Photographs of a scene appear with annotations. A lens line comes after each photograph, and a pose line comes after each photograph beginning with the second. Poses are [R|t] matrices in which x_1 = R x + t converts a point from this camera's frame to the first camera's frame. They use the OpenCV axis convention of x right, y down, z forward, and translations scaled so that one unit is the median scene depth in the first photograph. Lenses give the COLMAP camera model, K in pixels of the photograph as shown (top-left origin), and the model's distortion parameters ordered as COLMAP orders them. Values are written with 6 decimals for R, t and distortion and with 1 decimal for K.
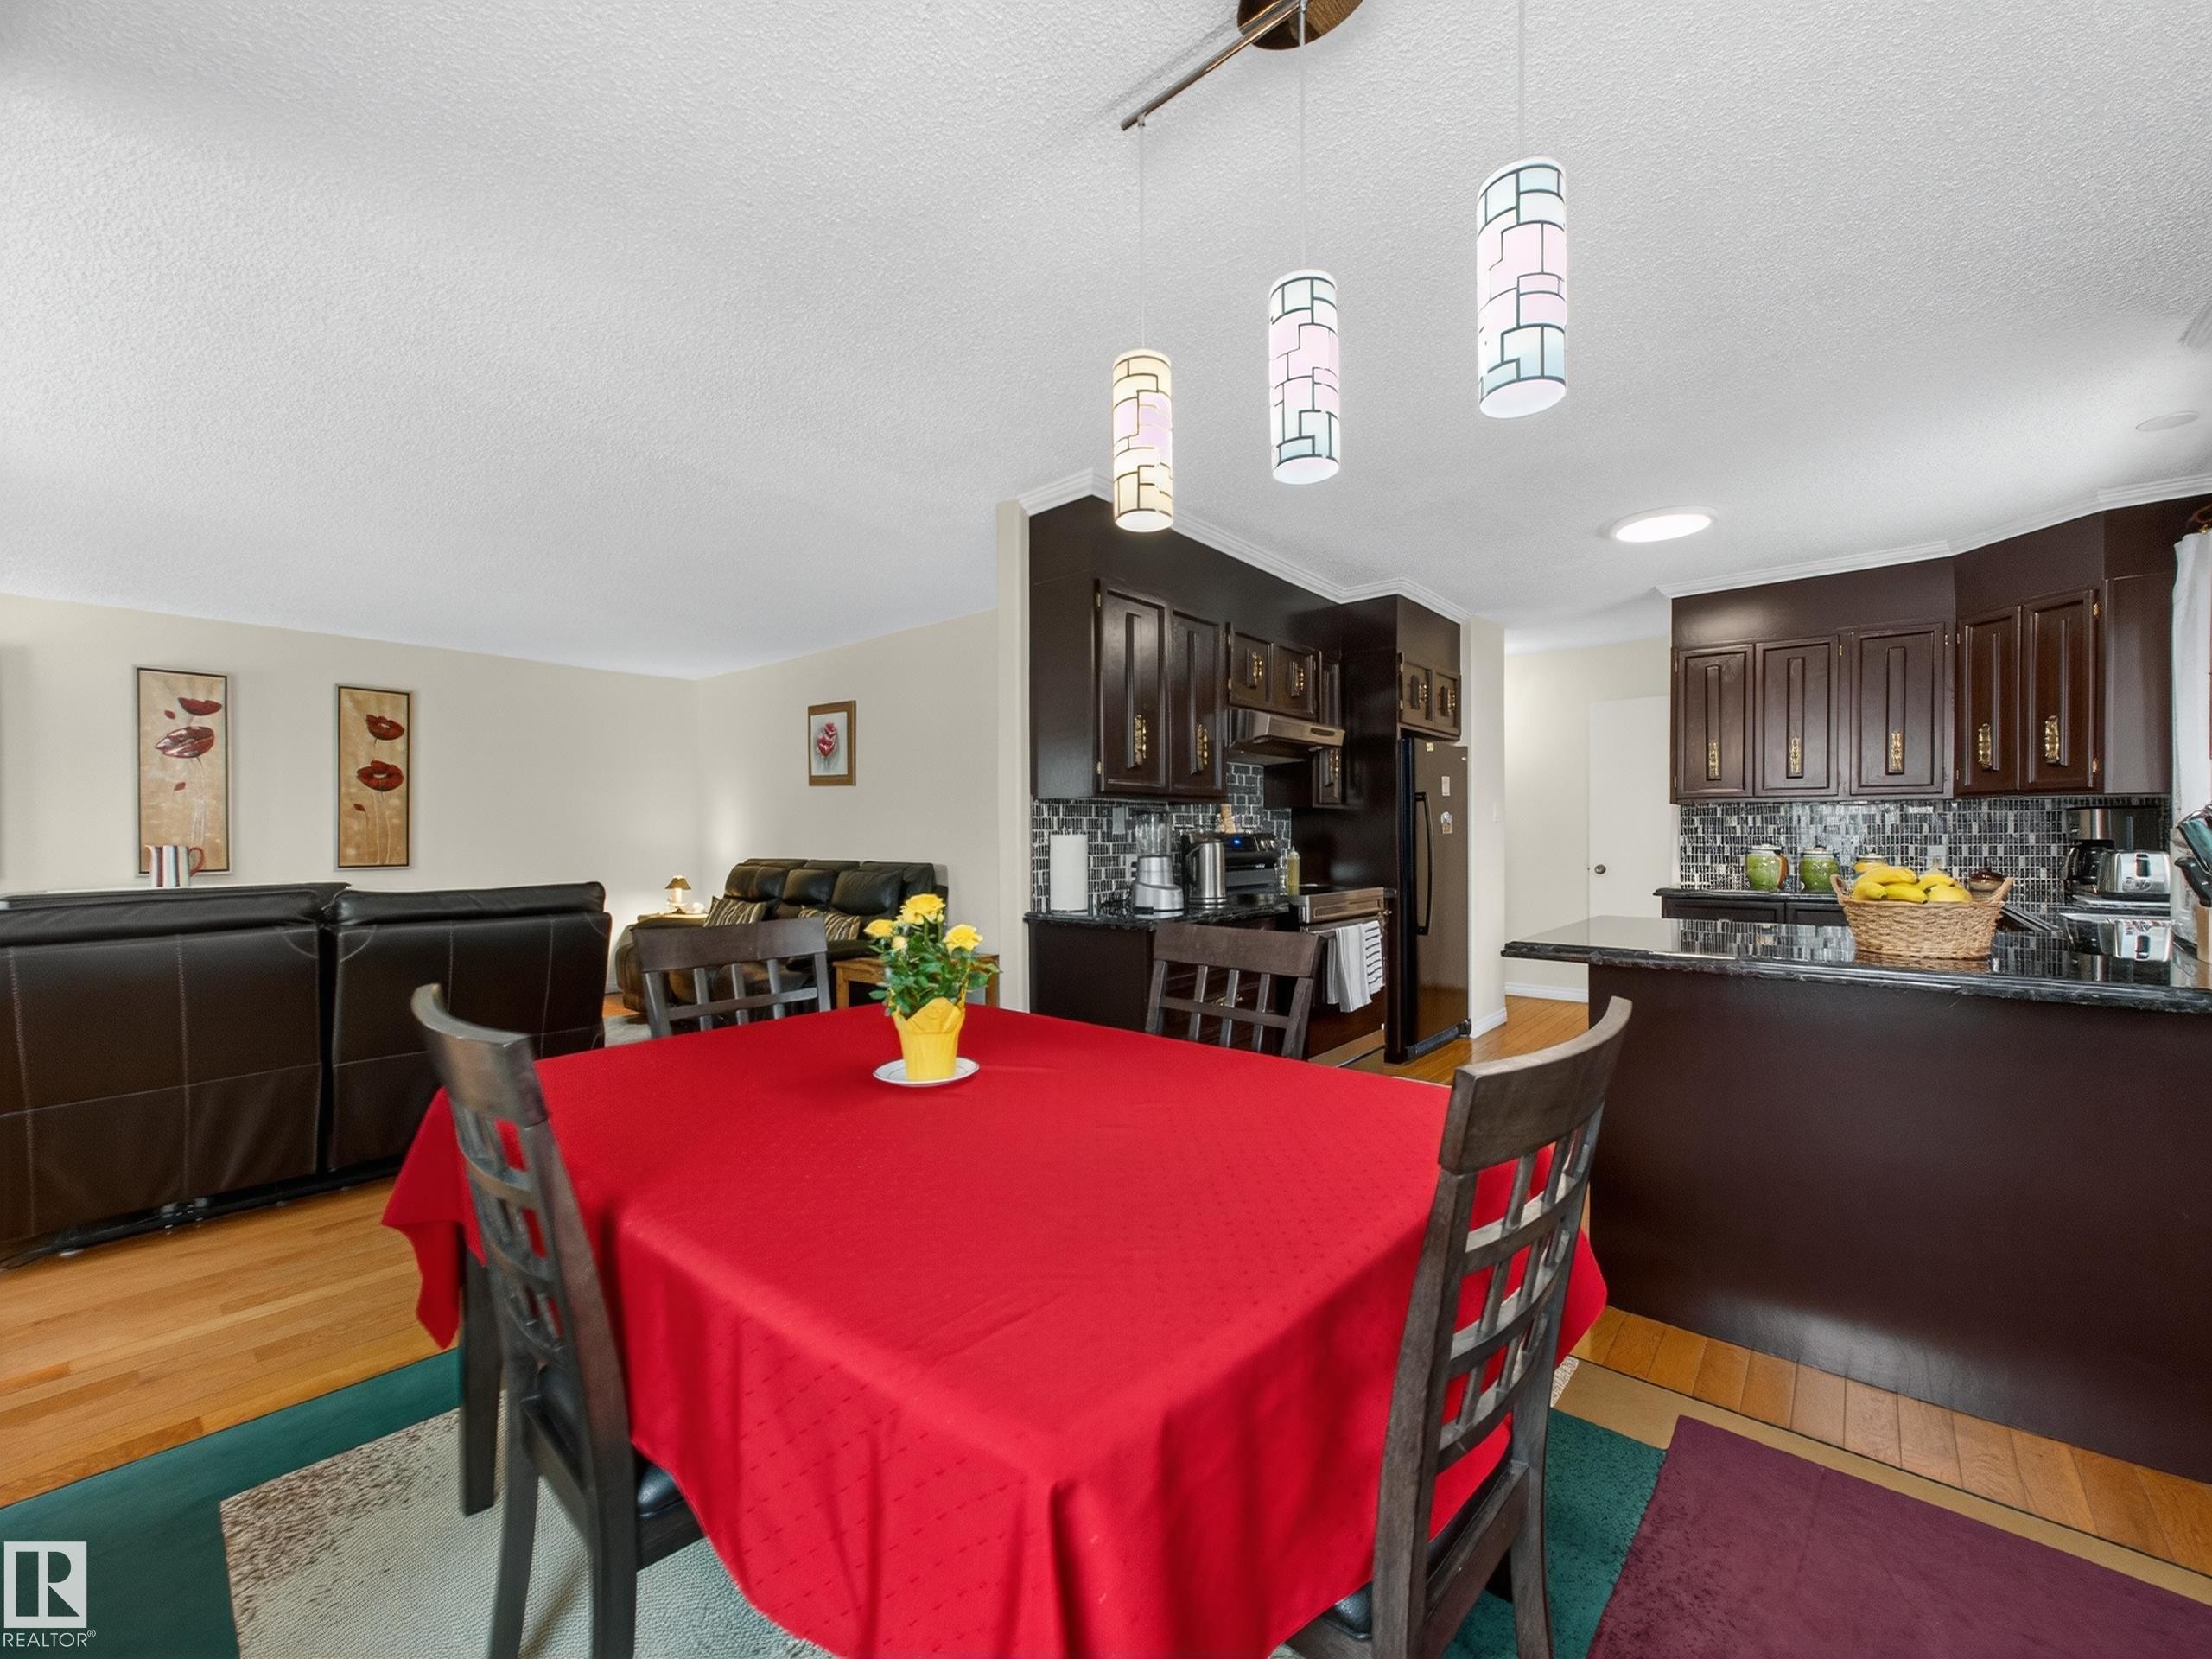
lens RADIAL K [[885.8, 0, 1126.6], [0, 885.8, 848.6], [0, 0, 1]] dist [-0.004581, -0.000480]
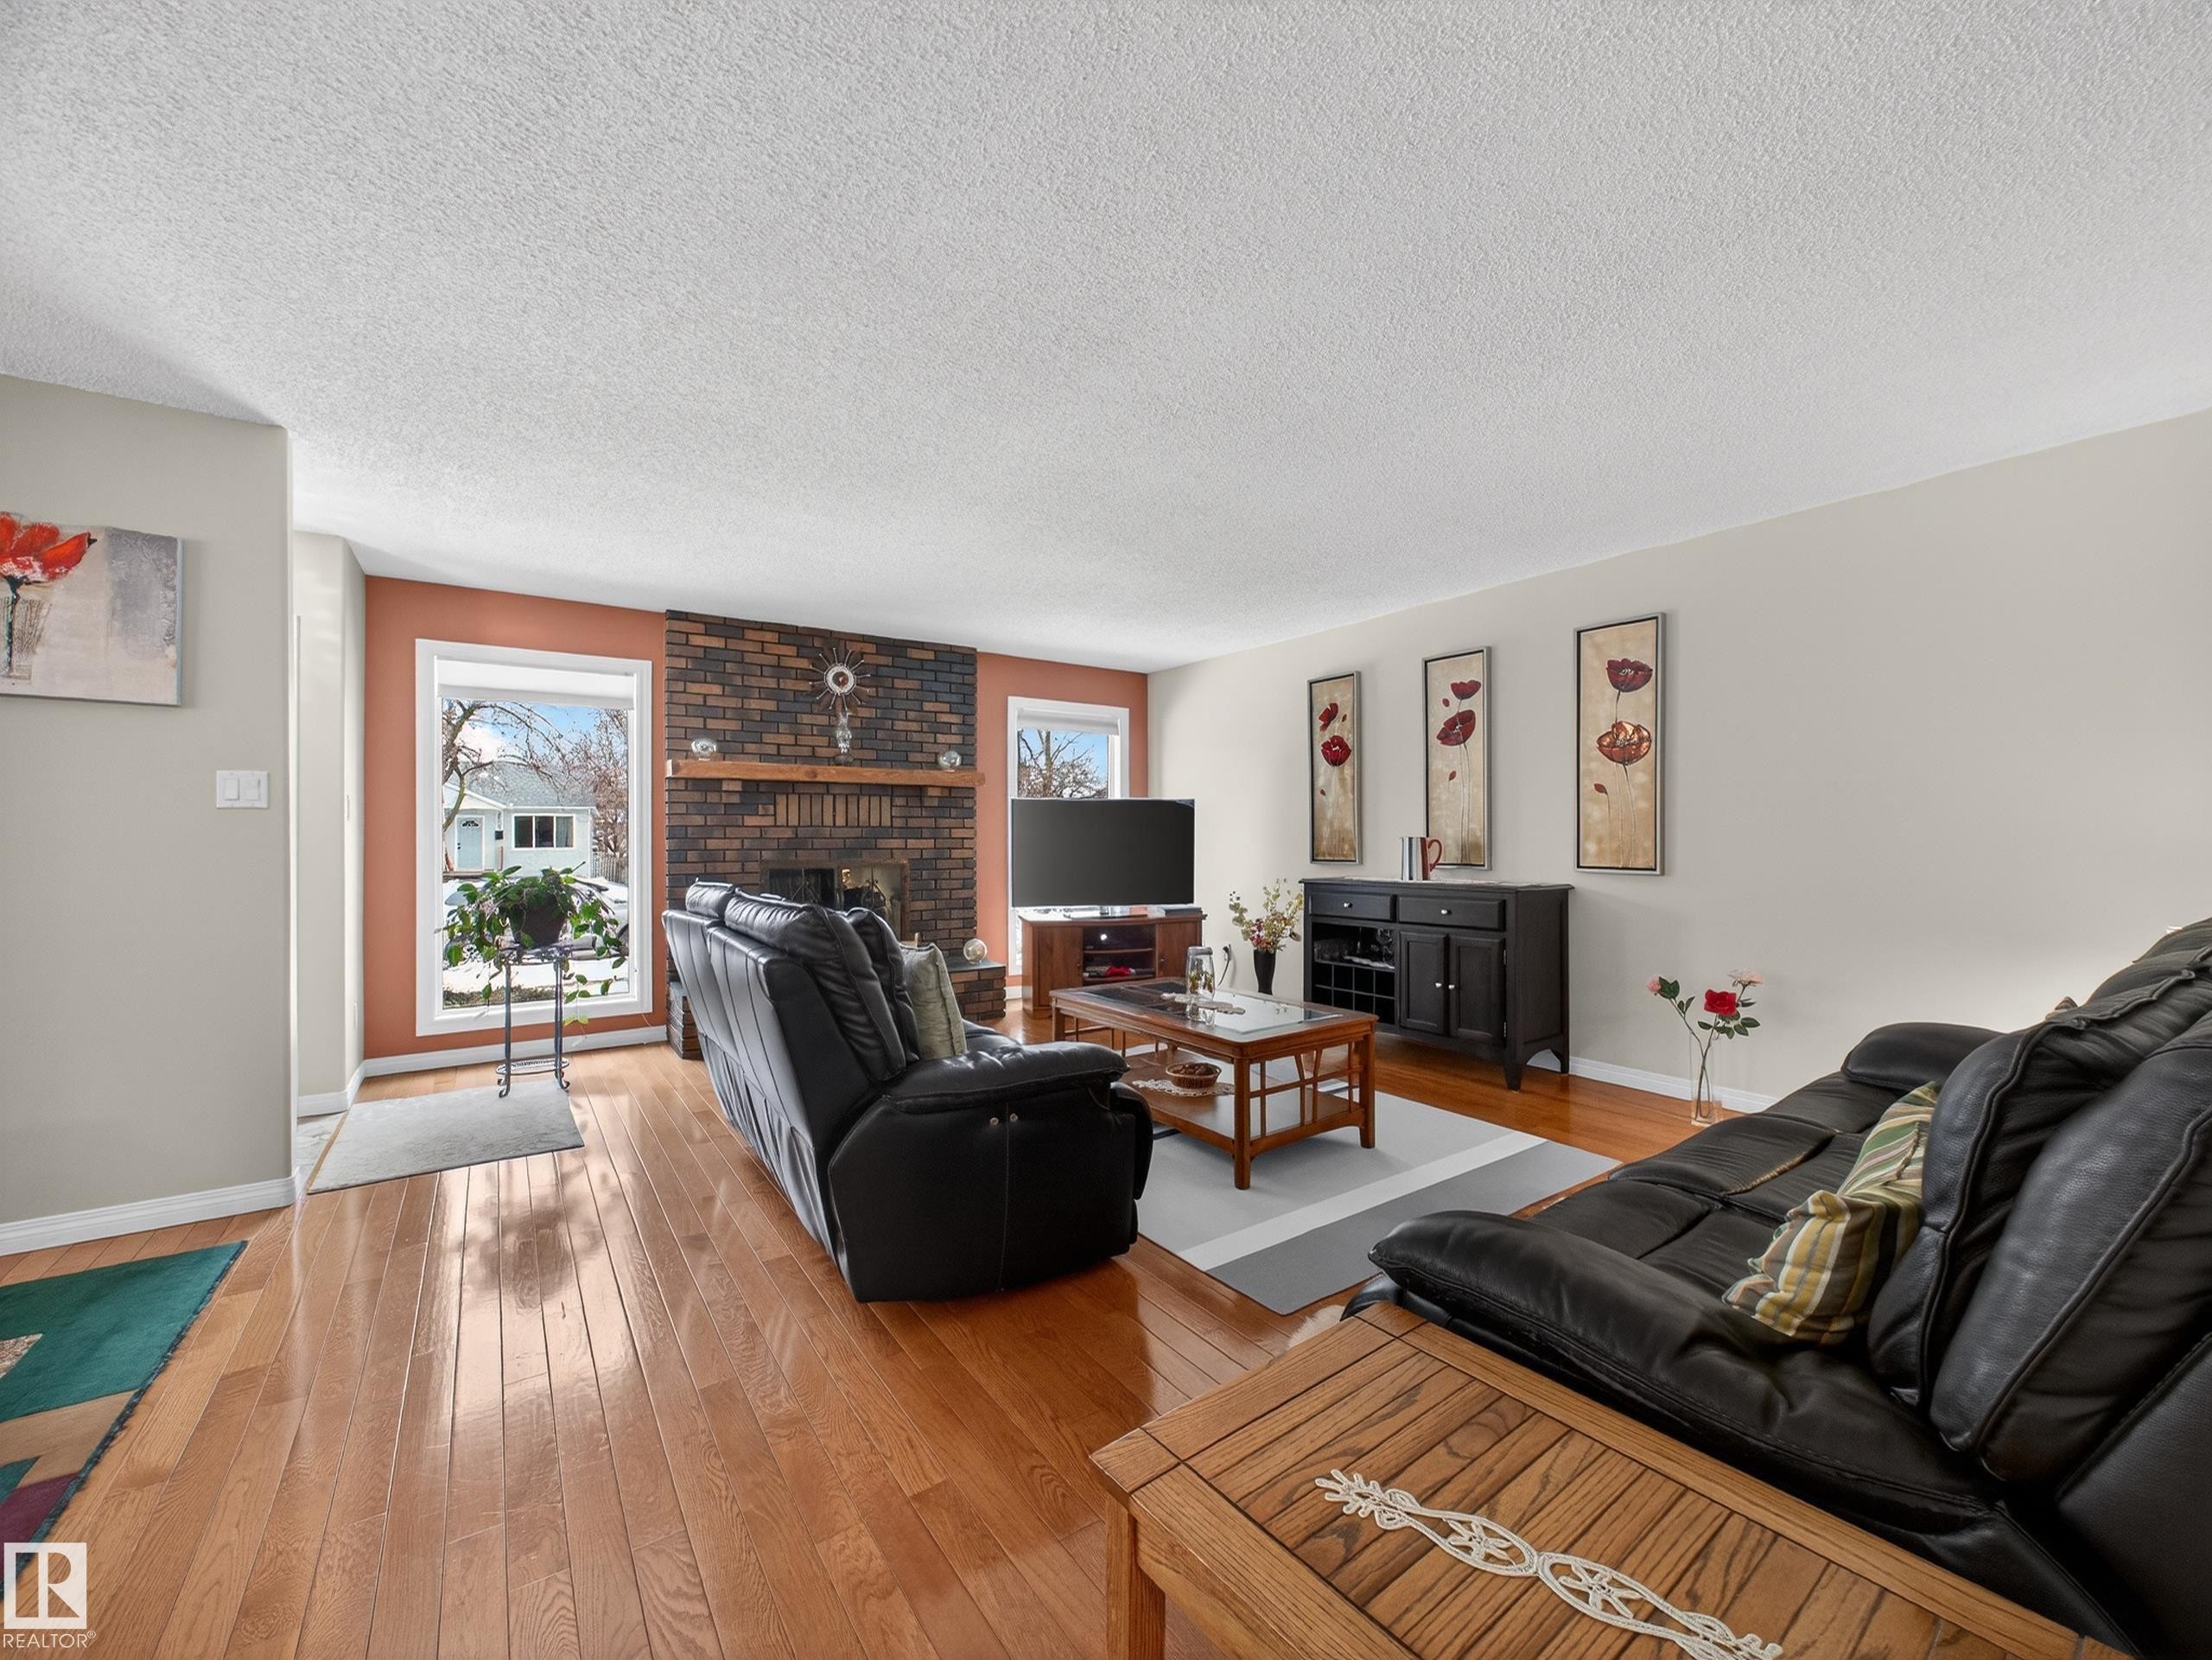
lens RADIAL K [[885.8, 0, 1109.4], [0, 885.8, 836.3], [0, 0, 1]] dist [-0.004581, -0.000480]
pose [[-0.263191, 0.006846, -0.964719, -0.055663], [-0.011694, 0.999879, 0.010286, -0.011561], [0.964673, 0.013989, -0.263079, 0.995057]]
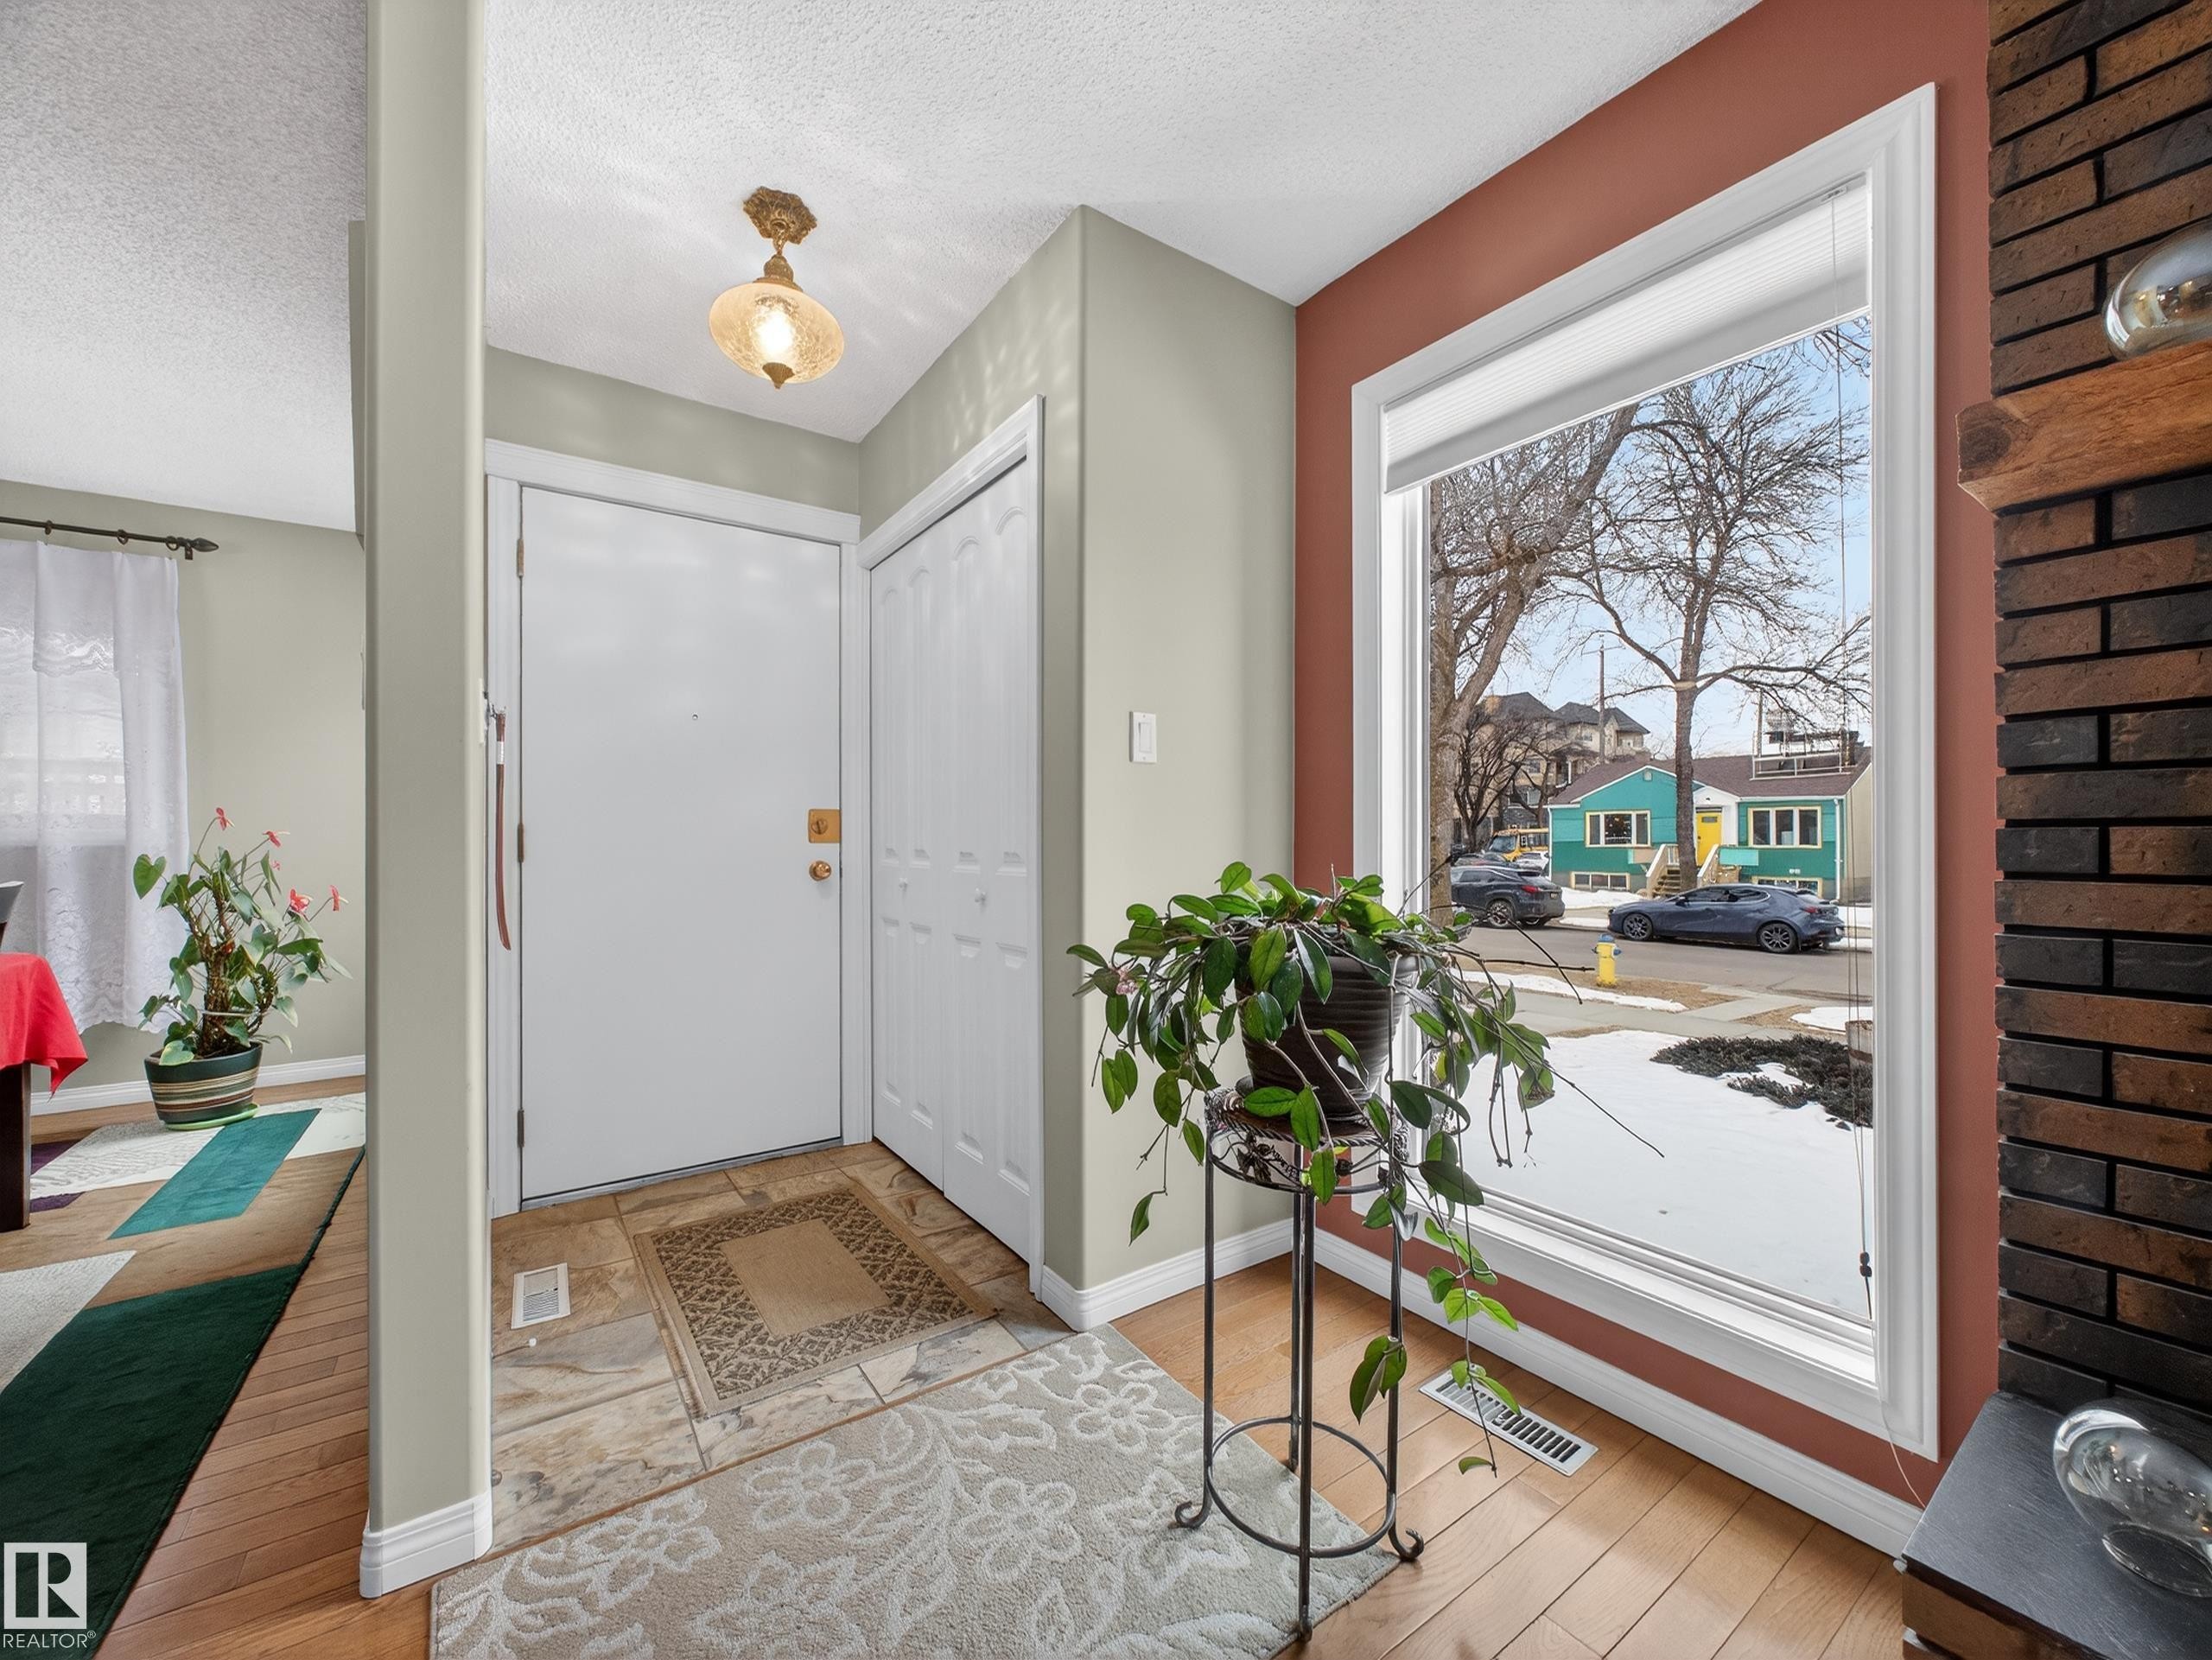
lens RADIAL K [[885.8, 0, 1118.3], [0, 885.8, 835.5], [0, 0, 1]] dist [-0.004581, -0.000480]
pose [[-0.967325, 0.010815, 0.253309, -0.801306], [0.013851, 0.999852, 0.010209, 0.022281], [-0.253161, 0.013384, -0.967331, 0.481883]]
